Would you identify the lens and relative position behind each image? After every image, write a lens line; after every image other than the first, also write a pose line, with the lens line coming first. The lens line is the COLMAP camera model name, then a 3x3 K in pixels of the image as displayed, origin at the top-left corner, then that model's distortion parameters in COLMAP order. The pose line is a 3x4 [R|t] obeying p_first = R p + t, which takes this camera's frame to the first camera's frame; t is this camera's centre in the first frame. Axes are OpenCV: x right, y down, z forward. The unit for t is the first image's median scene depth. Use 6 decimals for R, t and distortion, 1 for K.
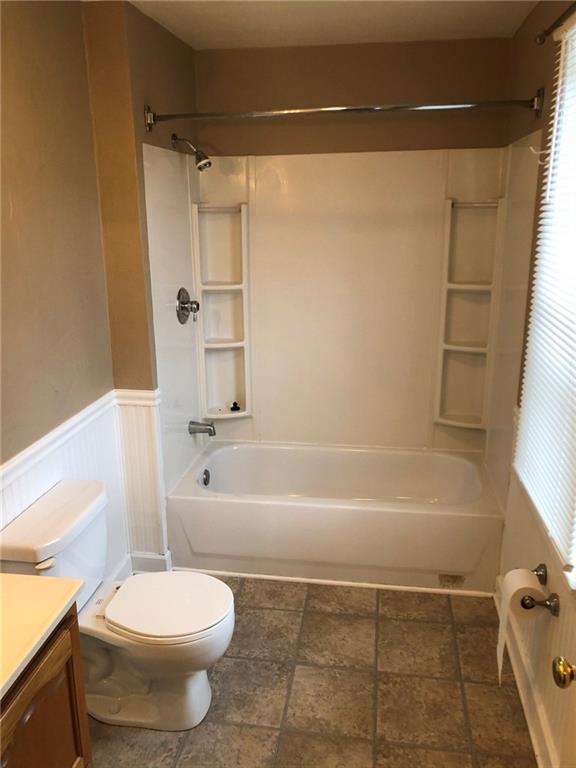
lens RADIAL K [[629.8, 0, 288.0], [0, 629.8, 384.0], [0, 0, 1]] dist [0.026052, -0.015221]
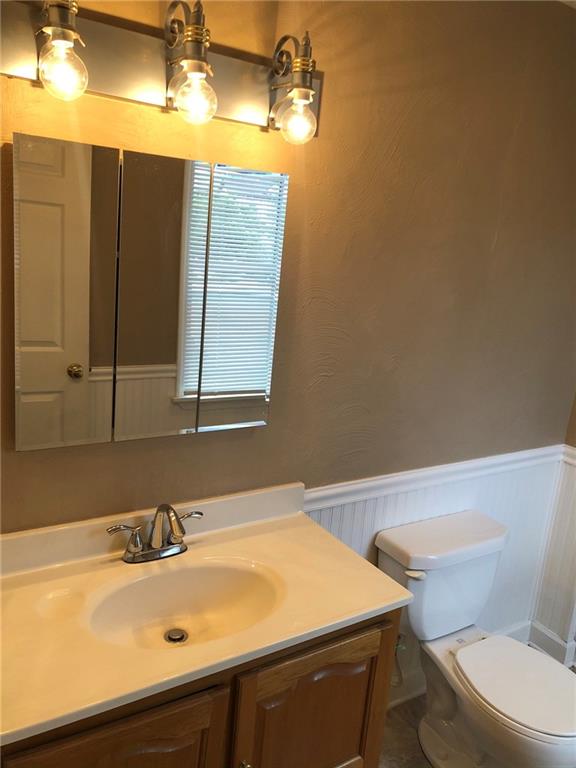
lens RADIAL K [[629.8, 0, 288.0], [0, 629.8, 384.0], [0, 0, 1]] dist [0.026052, -0.015221]
pose [[0.662136, 0.237859, -0.710633, 0.126058], [-0.295401, 0.954351, 0.044194, 0.003668], [0.688705, 0.180659, 0.702173, 0.067353]]
